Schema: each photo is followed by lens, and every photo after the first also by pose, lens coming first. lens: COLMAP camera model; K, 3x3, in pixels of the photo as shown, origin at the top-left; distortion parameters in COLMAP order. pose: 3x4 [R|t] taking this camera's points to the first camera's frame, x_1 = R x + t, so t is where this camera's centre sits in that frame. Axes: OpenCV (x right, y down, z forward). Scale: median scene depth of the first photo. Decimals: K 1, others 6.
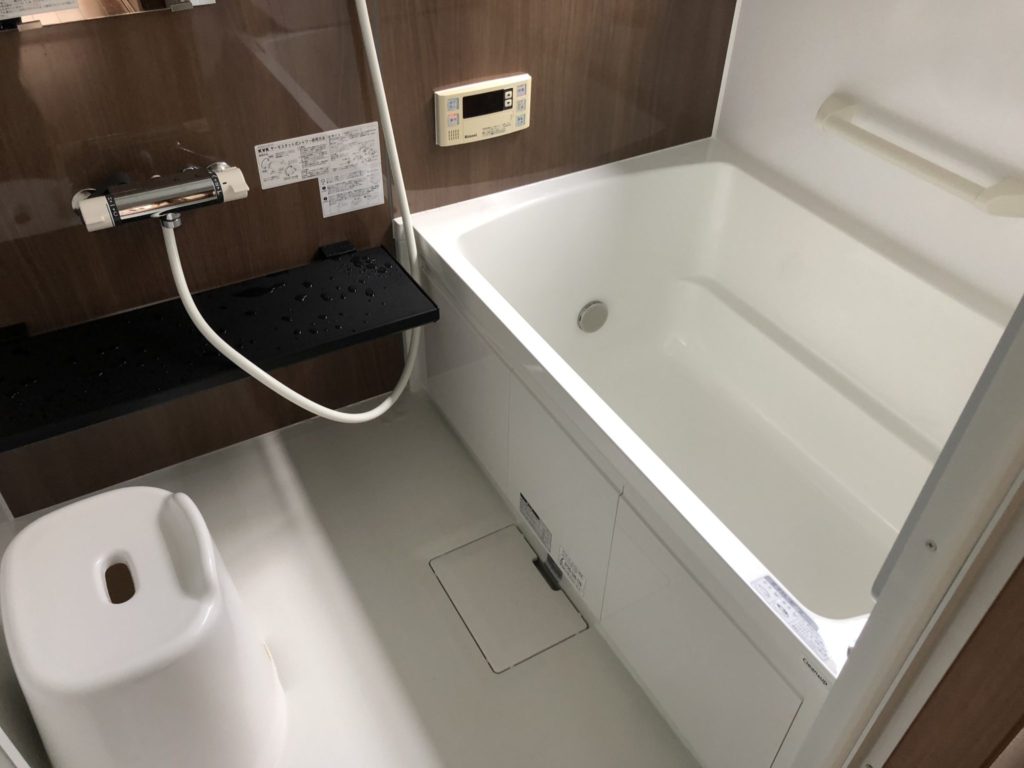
lens RADIAL K [[842.1, 0, 508.9], [0, 842.1, 341.1], [0, 0, 1]] dist [0.062470, -0.144685]
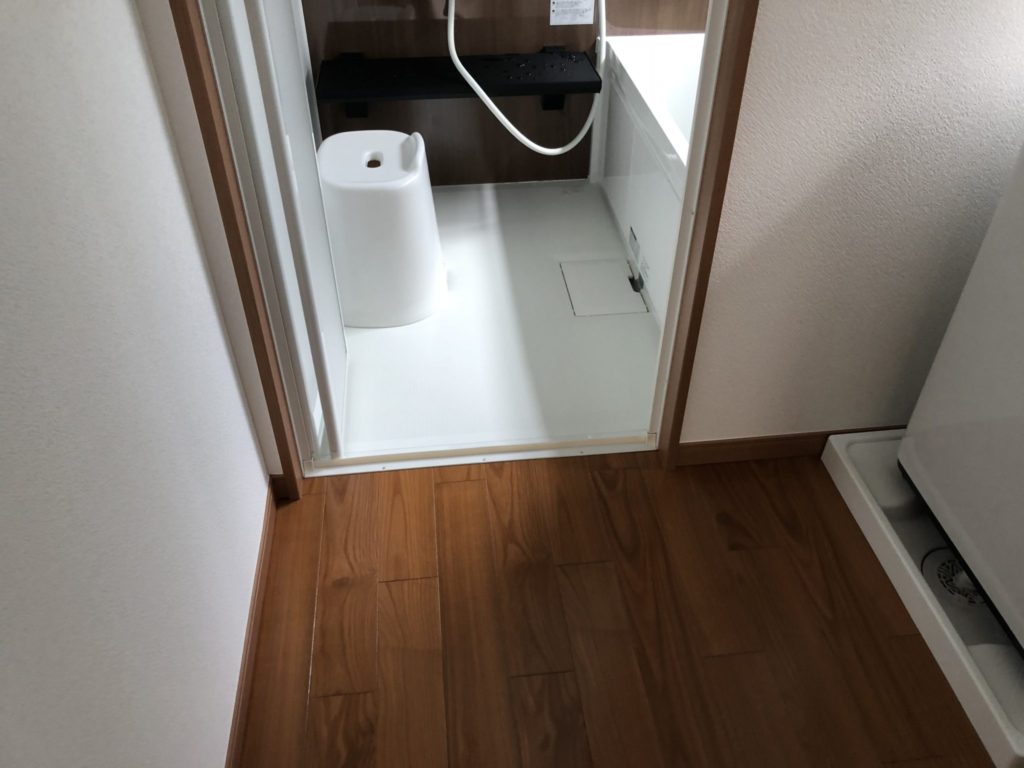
lens RADIAL K [[842.1, 0, 508.9], [0, 842.1, 341.1], [0, 0, 1]] dist [0.062470, -0.144685]
pose [[0.914120, 0.230194, -0.333759, 0.345973], [-0.238702, 0.970963, 0.015903, 0.393424], [0.327729, 0.065131, 0.942524, -0.405241]]
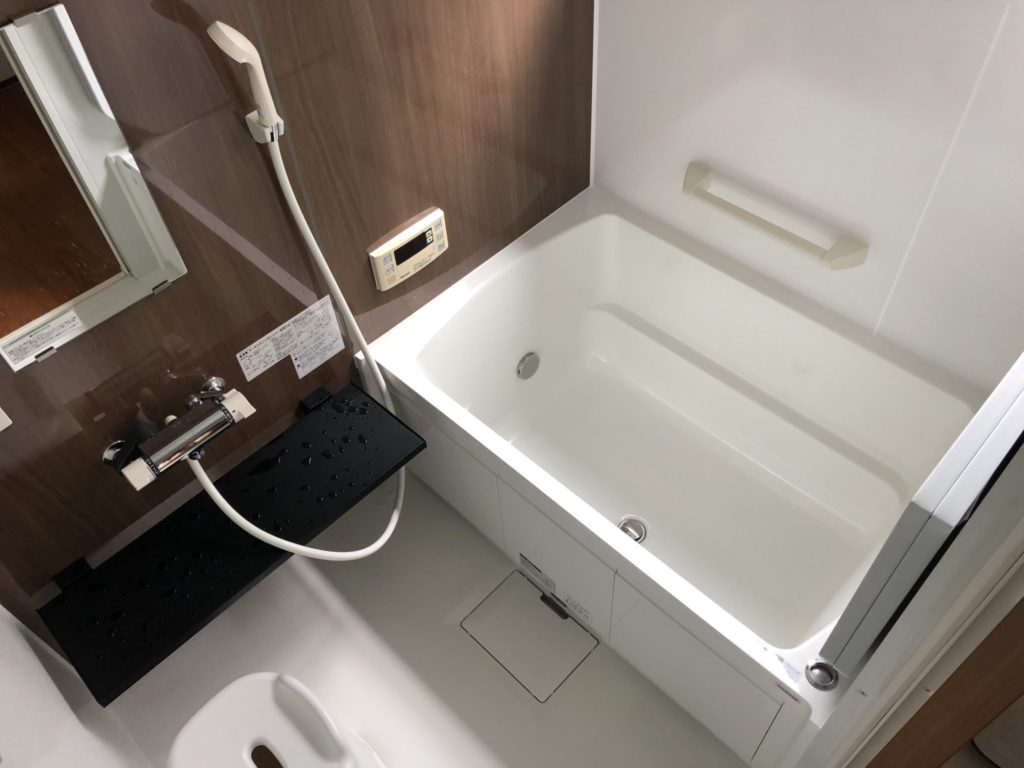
lens RADIAL K [[842.1, 0, 508.9], [0, 842.1, 341.1], [0, 0, 1]] dist [0.062470, -0.144685]
pose [[0.959784, -0.251027, 0.125698, -0.078119], [0.228587, 0.958708, 0.169194, -0.325694], [-0.162979, -0.133657, 0.977534, -0.160287]]
